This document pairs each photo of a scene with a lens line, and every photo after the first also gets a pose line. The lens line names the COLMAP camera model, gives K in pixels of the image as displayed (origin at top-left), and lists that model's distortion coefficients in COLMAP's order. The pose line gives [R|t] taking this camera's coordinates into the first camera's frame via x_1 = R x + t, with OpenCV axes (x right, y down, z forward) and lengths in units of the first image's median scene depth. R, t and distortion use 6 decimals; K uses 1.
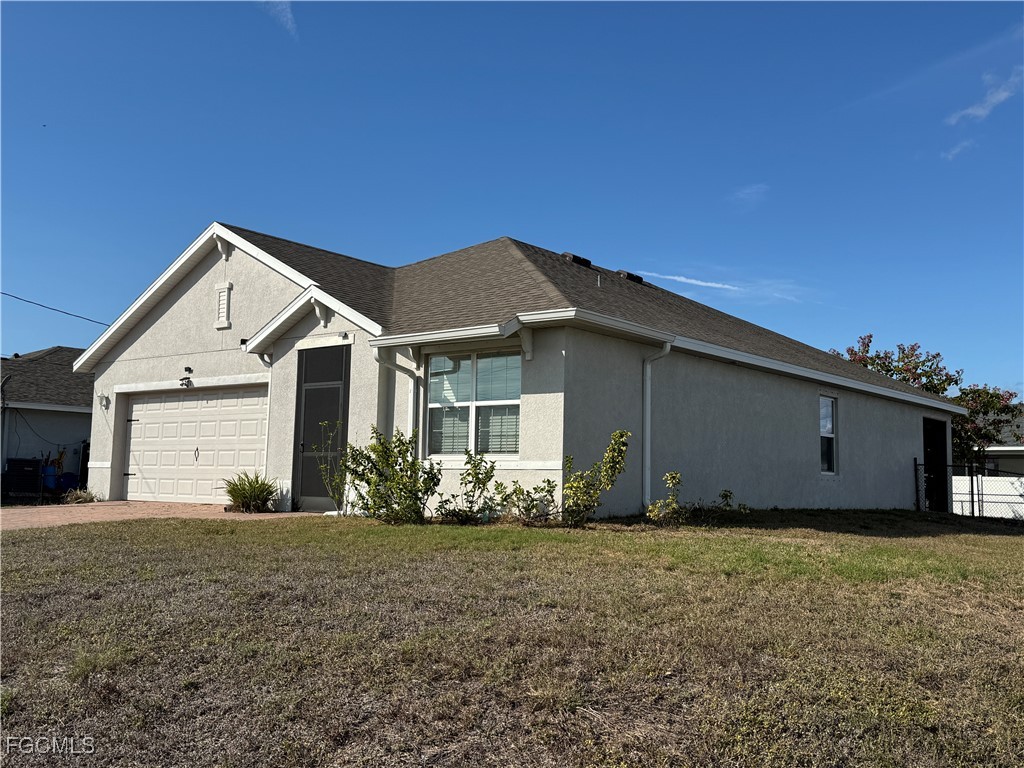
lens RADIAL K [[978.8, 0, 513.2], [0, 978.8, 367.8], [0, 0, 1]] dist [0.108299, -0.137671]
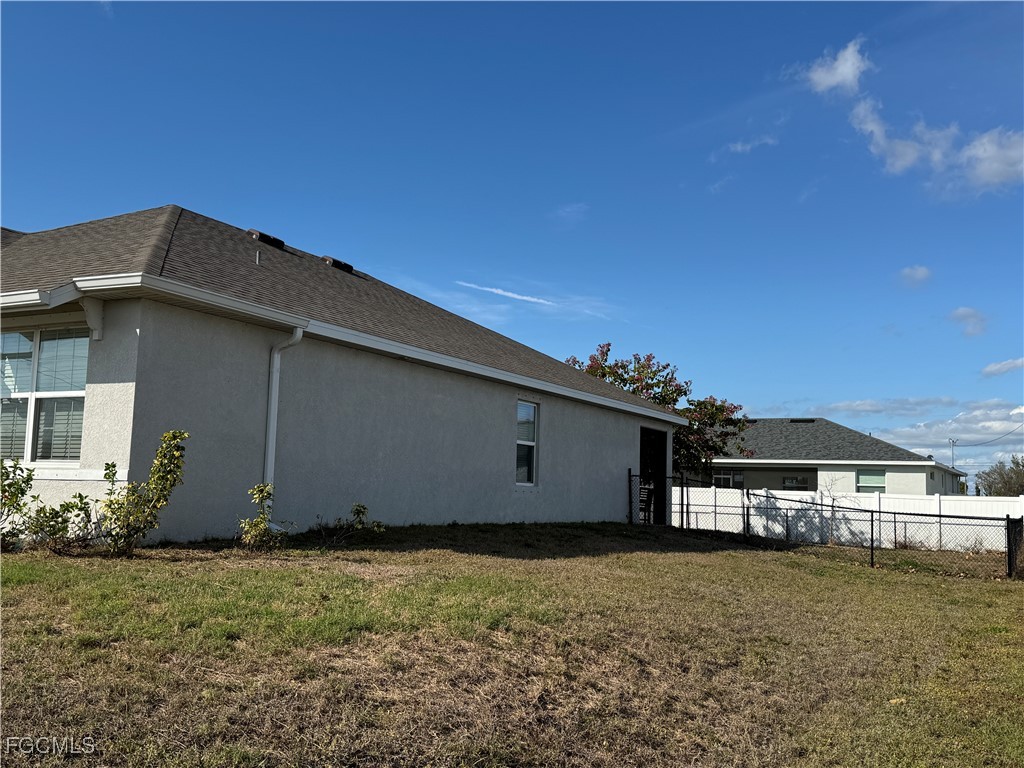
lens RADIAL K [[1030.3, 0, 512.0], [0, 1030.3, 384.0], [0, 0, 1]] dist [0.212610, -0.677093]
pose [[0.972643, 0.028113, 0.230597, 0.107544], [-0.030605, 0.999505, 0.007240, 0.008093], [-0.230279, -0.014100, 0.973022, 0.083756]]
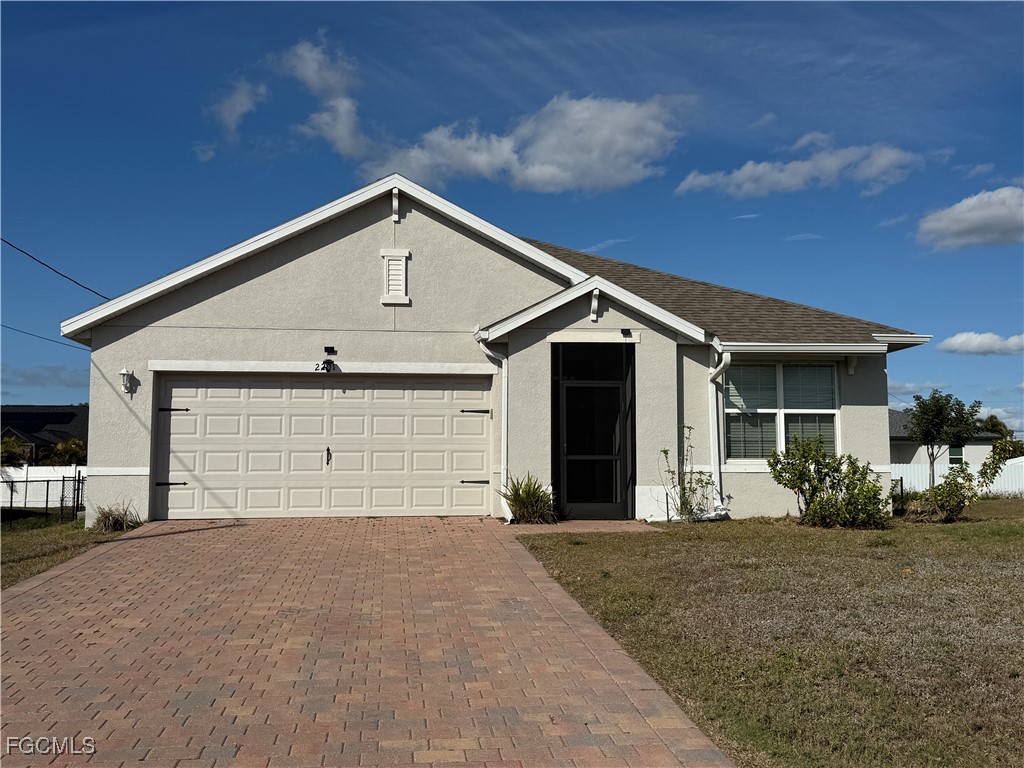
lens RADIAL K [[1030.3, 0, 512.0], [0, 1030.3, 384.0], [0, 0, 1]] dist [0.212610, -0.677093]
pose [[0.712163, 0.042691, 0.700714, -0.825770], [-0.063594, 0.997969, 0.003831, 0.017048], [-0.699127, -0.047290, 0.713432, 0.308603]]
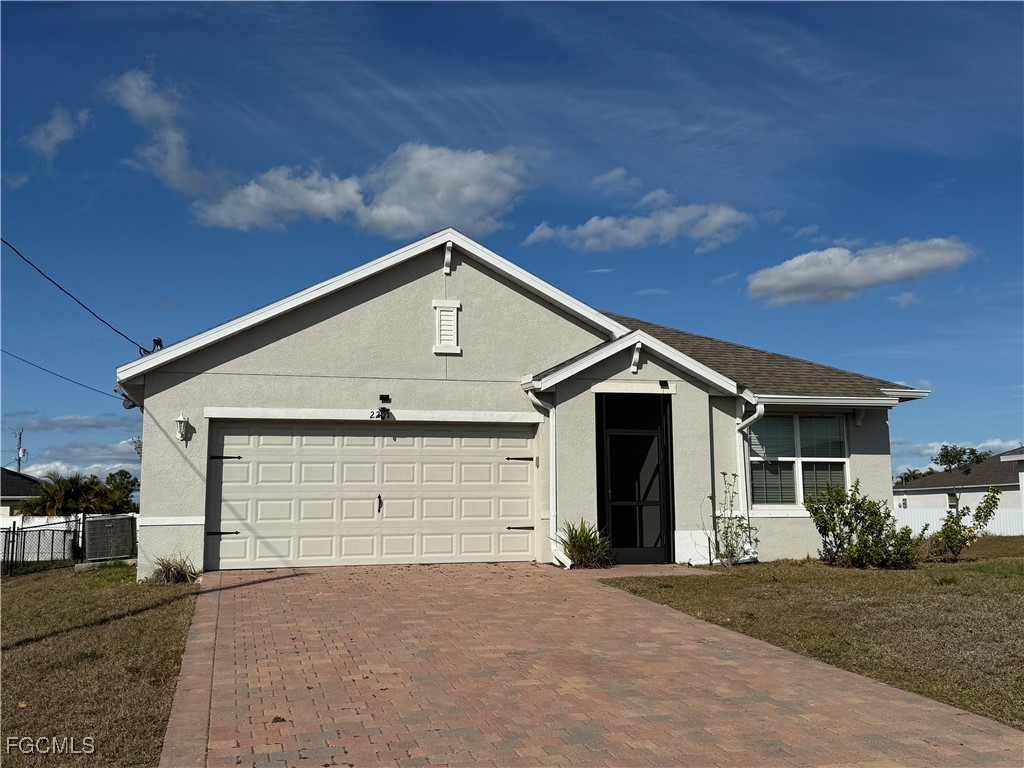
lens RADIAL K [[1030.3, 0, 512.0], [0, 1030.3, 384.0], [0, 0, 1]] dist [0.212610, -0.677093]
pose [[0.596613, 0.080970, 0.798434, -0.961714], [-0.068685, 0.996399, -0.049722, 0.025780], [-0.799584, -0.025176, 0.600026, 0.421557]]
